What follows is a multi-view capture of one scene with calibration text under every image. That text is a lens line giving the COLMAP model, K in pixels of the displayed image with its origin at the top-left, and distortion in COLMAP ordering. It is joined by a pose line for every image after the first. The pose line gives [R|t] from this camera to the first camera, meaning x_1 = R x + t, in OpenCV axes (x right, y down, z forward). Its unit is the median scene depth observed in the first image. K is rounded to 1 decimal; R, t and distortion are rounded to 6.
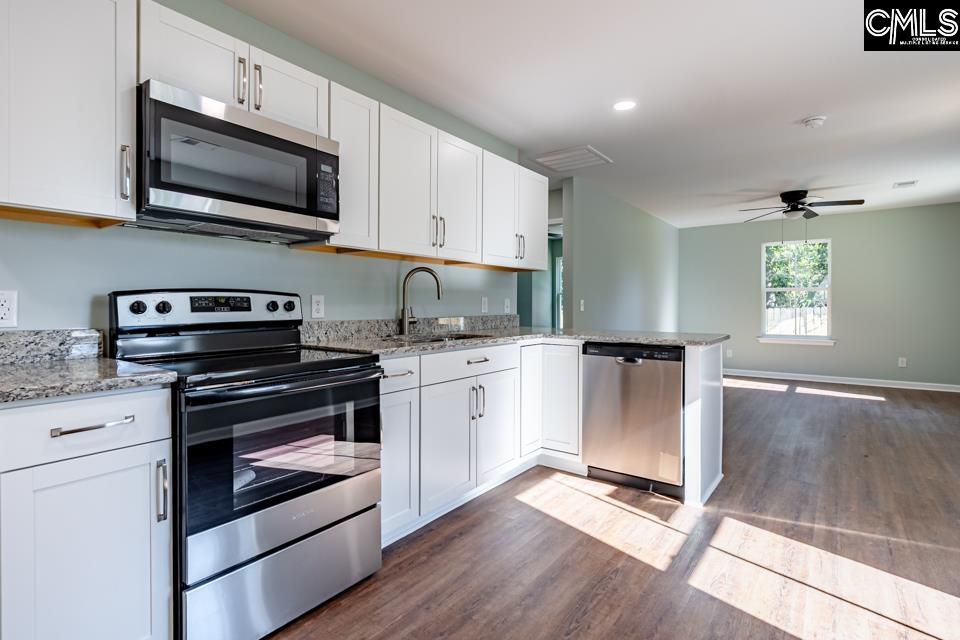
lens RADIAL K [[550.9, 0, 451.8], [0, 550.9, 303.9], [0, 0, 1]] dist [-0.000241, -0.000904]
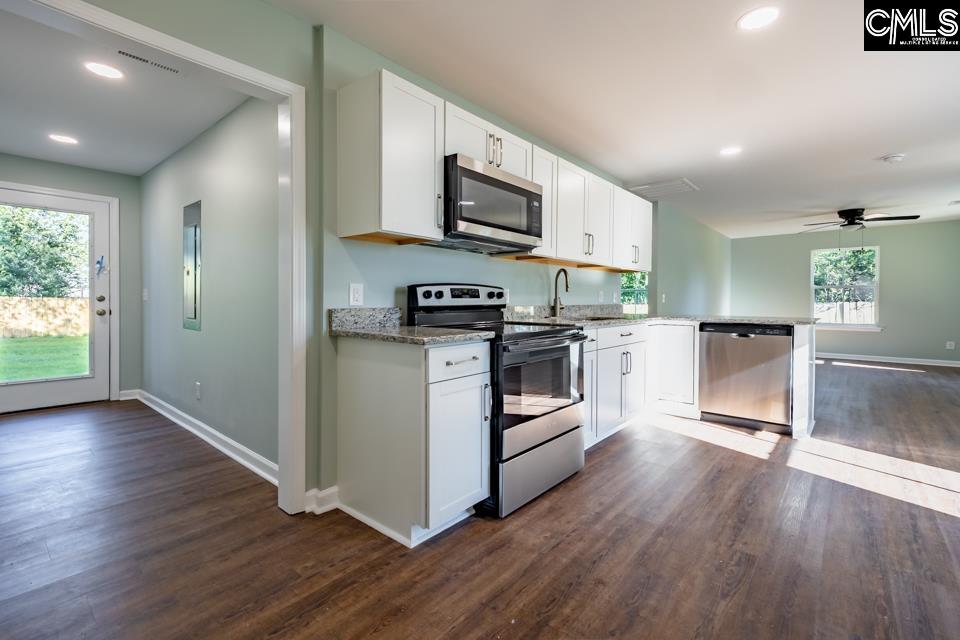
lens RADIAL K [[430.7, 0, 447.7], [0, 430.7, 300.8], [0, 0, 1]] dist [-0.003117, 0.005213]
pose [[0.991238, 0.007654, -0.131870, -0.291759], [-0.007080, 0.999963, 0.004820, 0.015271], [0.131902, -0.003844, 0.991255, -0.189544]]
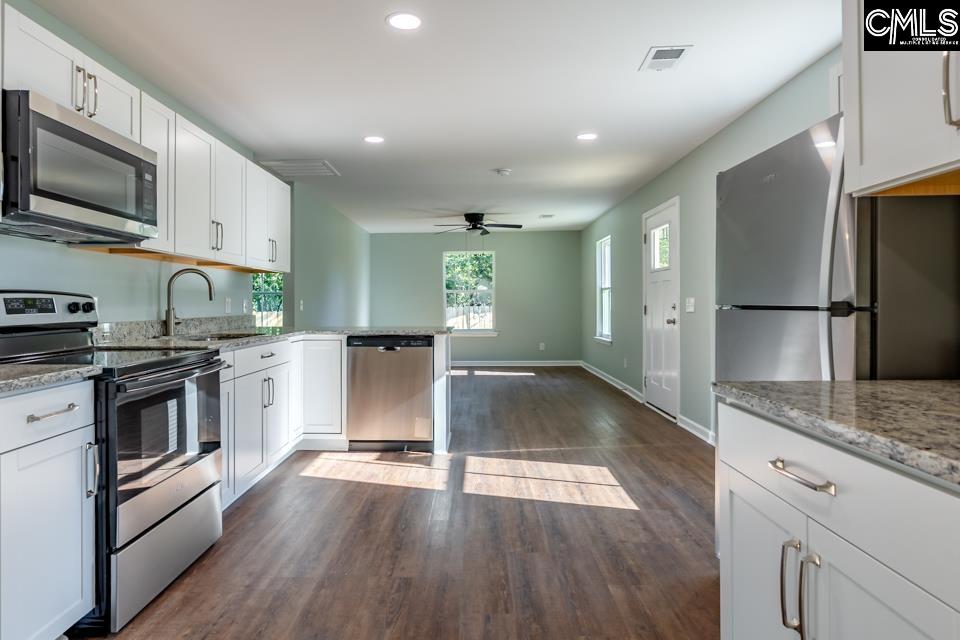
lens RADIAL K [[628.8, 0, 414.6], [0, 628.8, 298.0], [0, 0, 1]] dist [-0.005872, -0.002848]
pose [[0.864314, 0.000561, 0.502953, -0.368548], [0.004415, 0.999952, -0.008703, -0.000502], [-0.502934, 0.009743, 0.864270, -0.280473]]
